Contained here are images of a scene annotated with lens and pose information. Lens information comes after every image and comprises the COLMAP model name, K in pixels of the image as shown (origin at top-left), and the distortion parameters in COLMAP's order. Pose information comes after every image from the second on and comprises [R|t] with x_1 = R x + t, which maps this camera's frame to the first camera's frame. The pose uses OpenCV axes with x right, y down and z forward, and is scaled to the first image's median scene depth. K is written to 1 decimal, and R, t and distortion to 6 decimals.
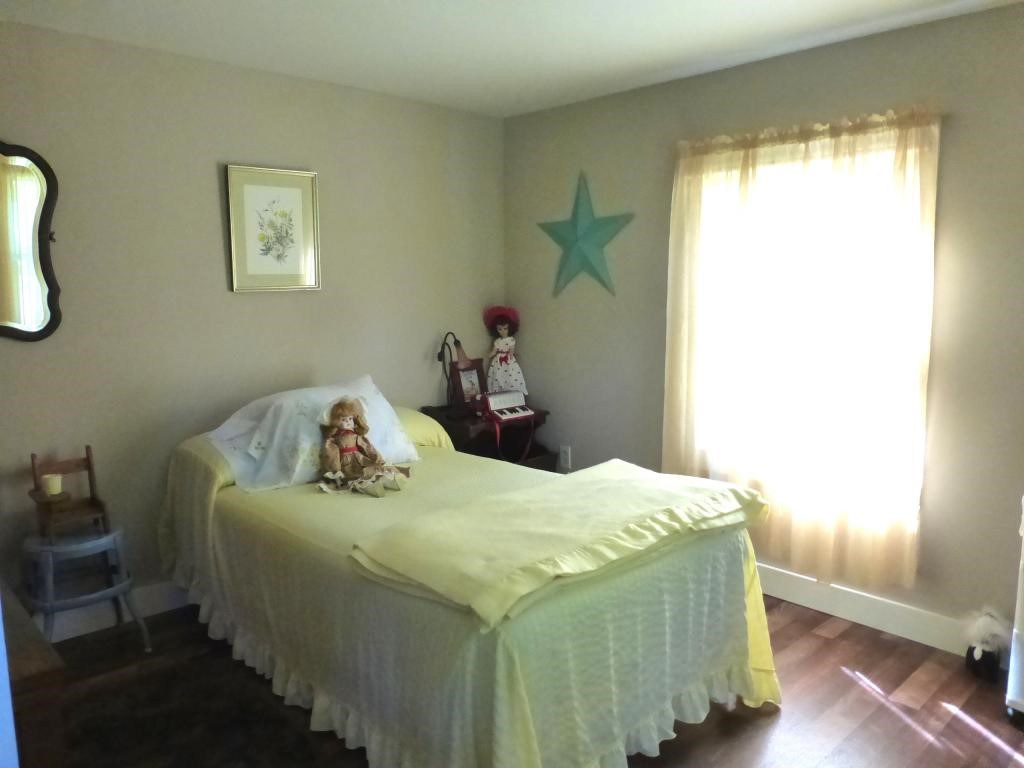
lens RADIAL K [[751.8, 0, 516.0], [0, 751.8, 380.9], [0, 0, 1]] dist [-0.024126, 0.006821]
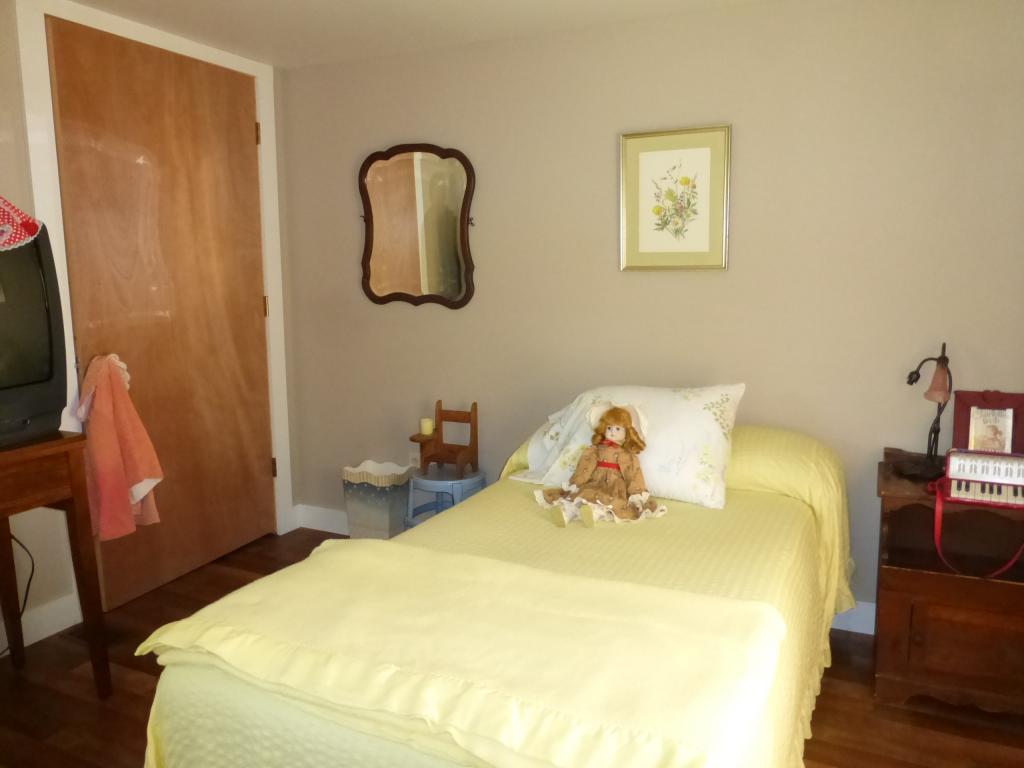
lens RADIAL K [[751.8, 0, 516.0], [0, 751.8, 380.9], [0, 0, 1]] dist [-0.024126, 0.006821]
pose [[0.361747, 0.152329, -0.919747, 0.438619], [-0.119969, 0.985964, 0.116111, -0.075344], [0.924525, 0.068338, 0.374945, 0.524055]]
